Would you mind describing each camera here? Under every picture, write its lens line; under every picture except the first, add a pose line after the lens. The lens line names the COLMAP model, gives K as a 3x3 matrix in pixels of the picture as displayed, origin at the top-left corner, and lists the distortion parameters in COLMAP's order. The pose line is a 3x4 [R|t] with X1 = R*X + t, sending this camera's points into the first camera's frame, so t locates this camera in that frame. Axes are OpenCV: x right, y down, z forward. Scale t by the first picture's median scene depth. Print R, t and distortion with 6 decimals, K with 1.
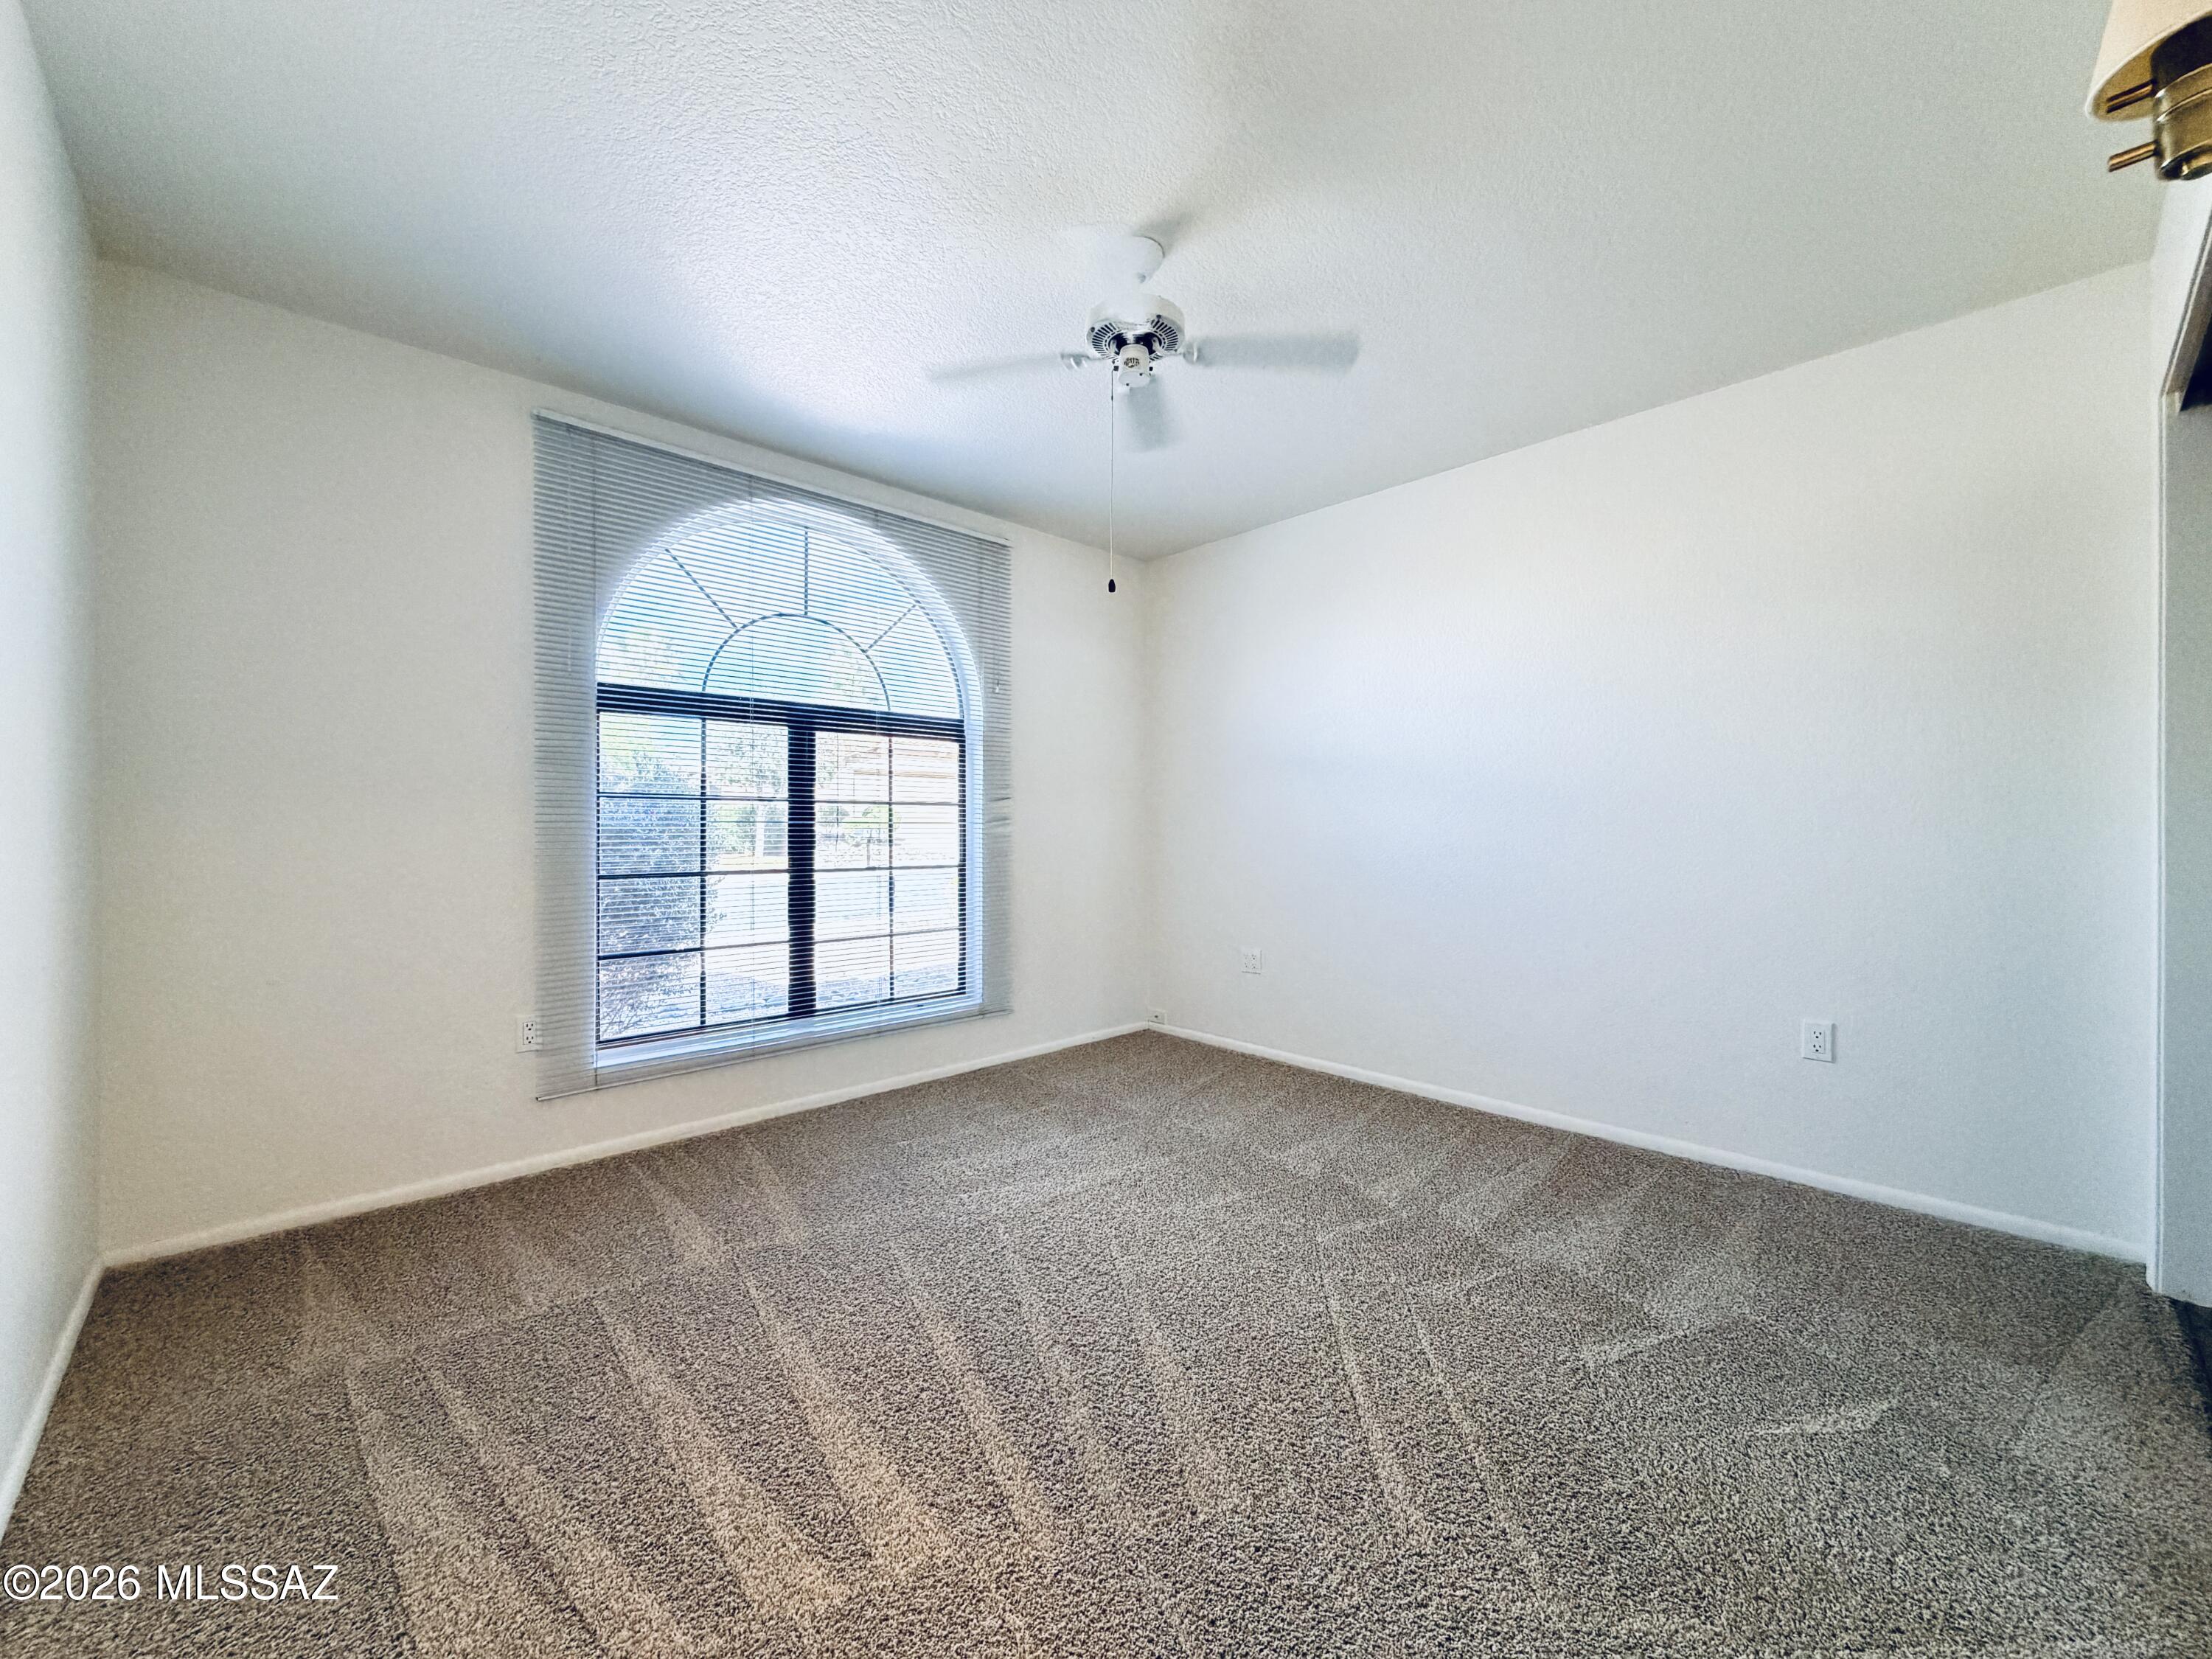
lens RADIAL K [[881.7, 0, 1100.8], [0, 881.7, 834.5], [0, 0, 1]] dist [0.000091, -0.000095]
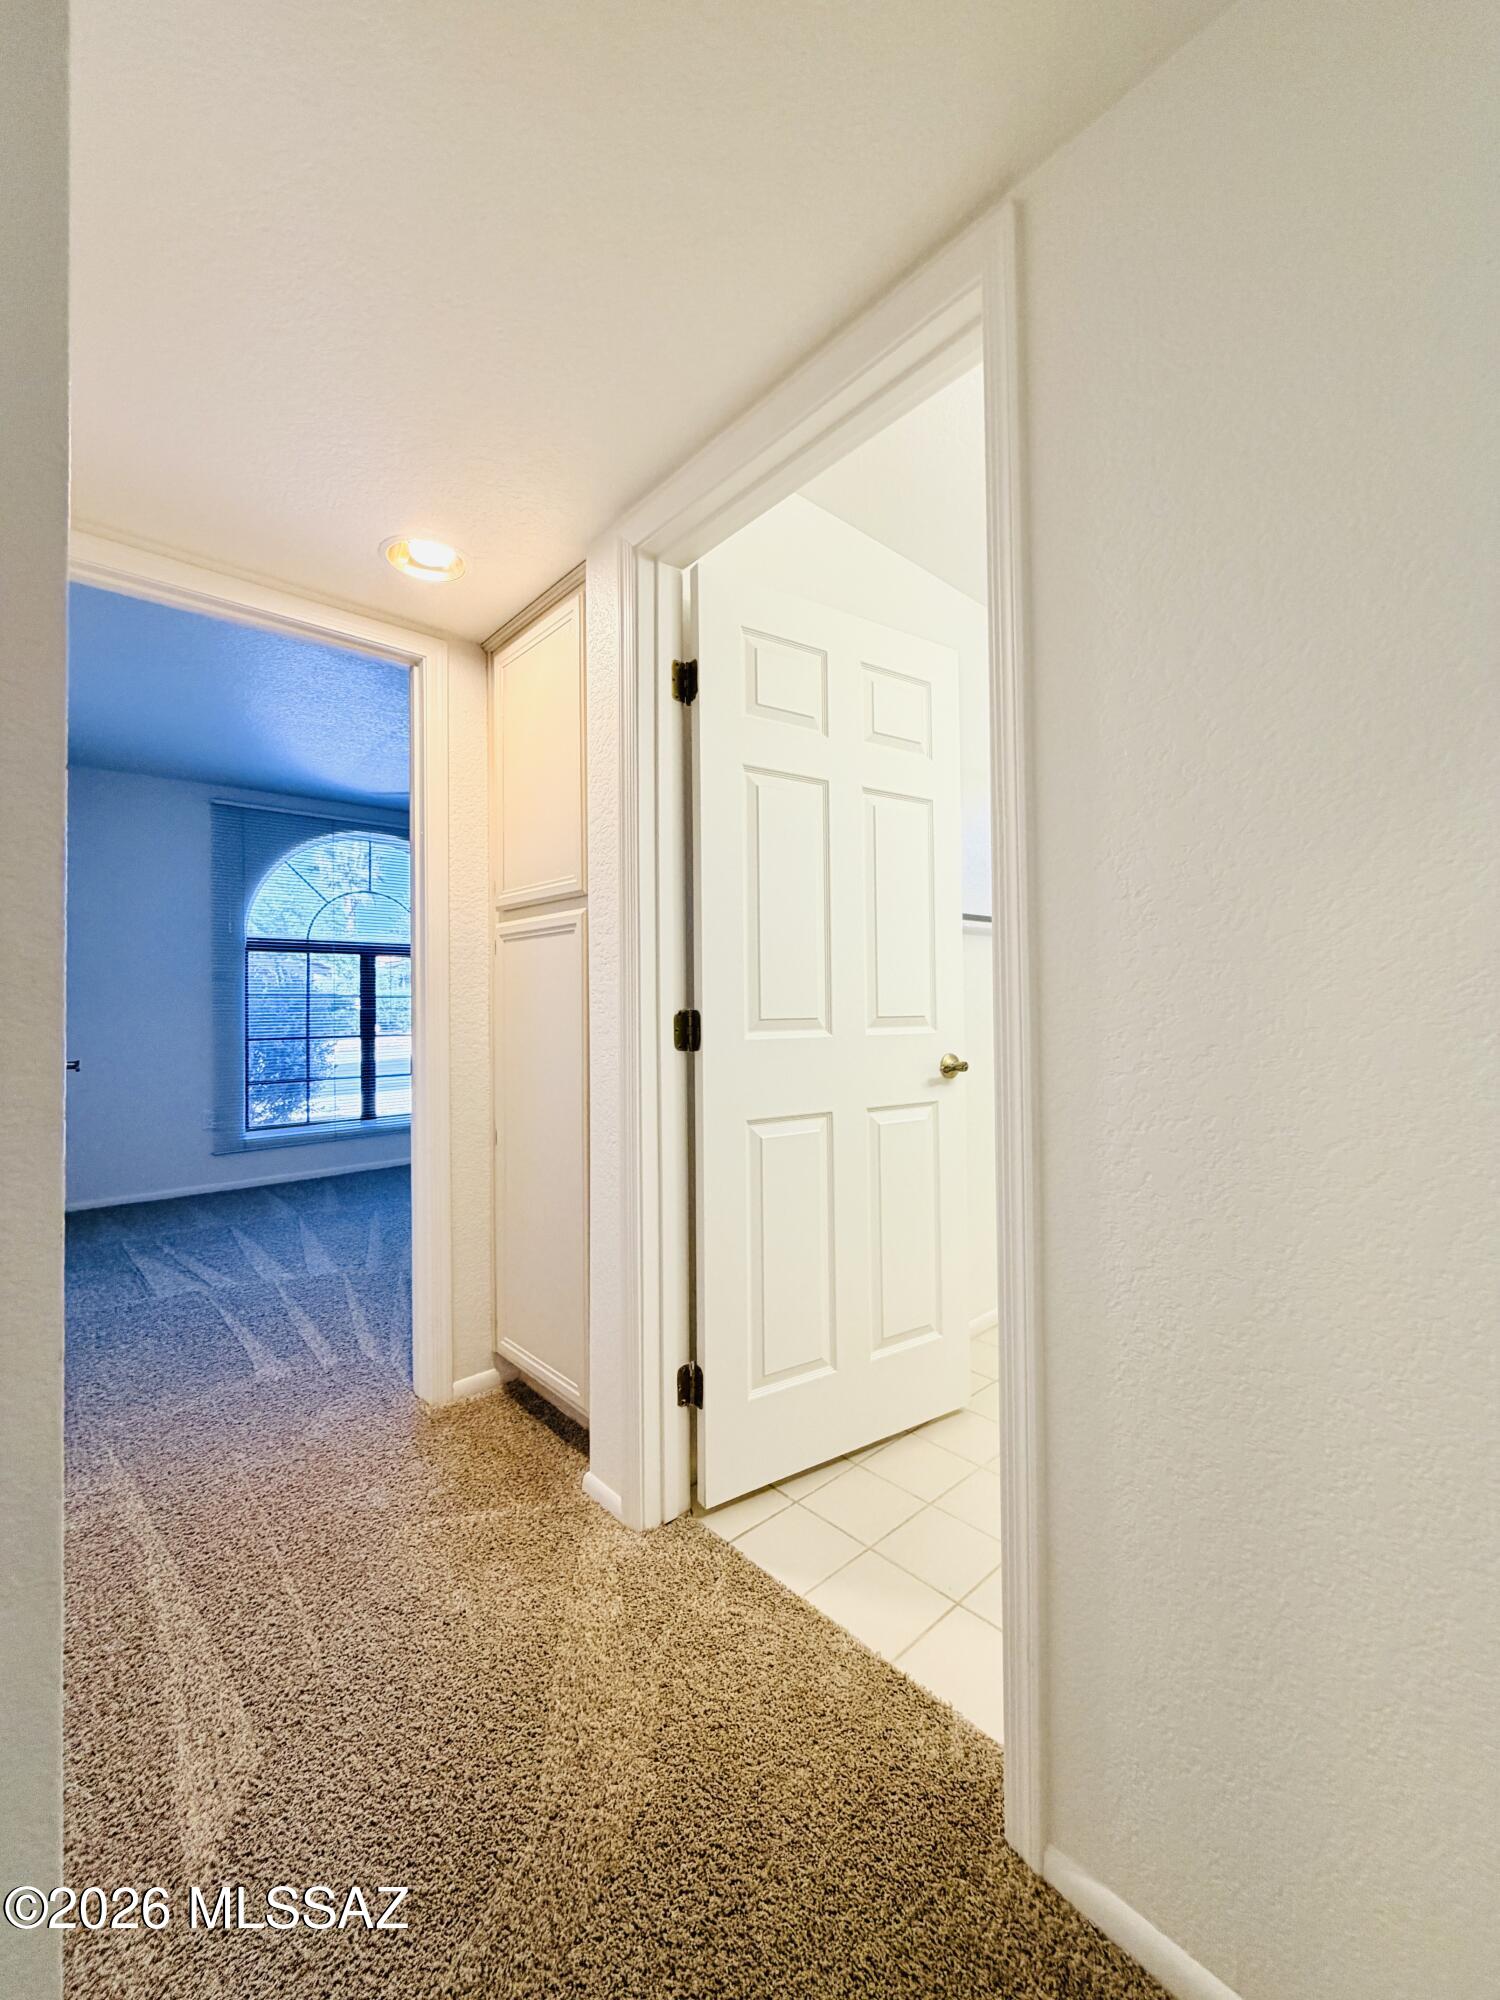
lens RADIAL K [[797.2, 0, 756.1], [0, 797.2, 998.1], [0, 0, 1]] dist [0.000091, -0.000095]
pose [[0.999850, -0.011326, -0.013090, 0.539570], [0.011193, 0.999886, -0.010167, -0.011799], [0.013204, 0.010019, 0.999863, -0.687682]]
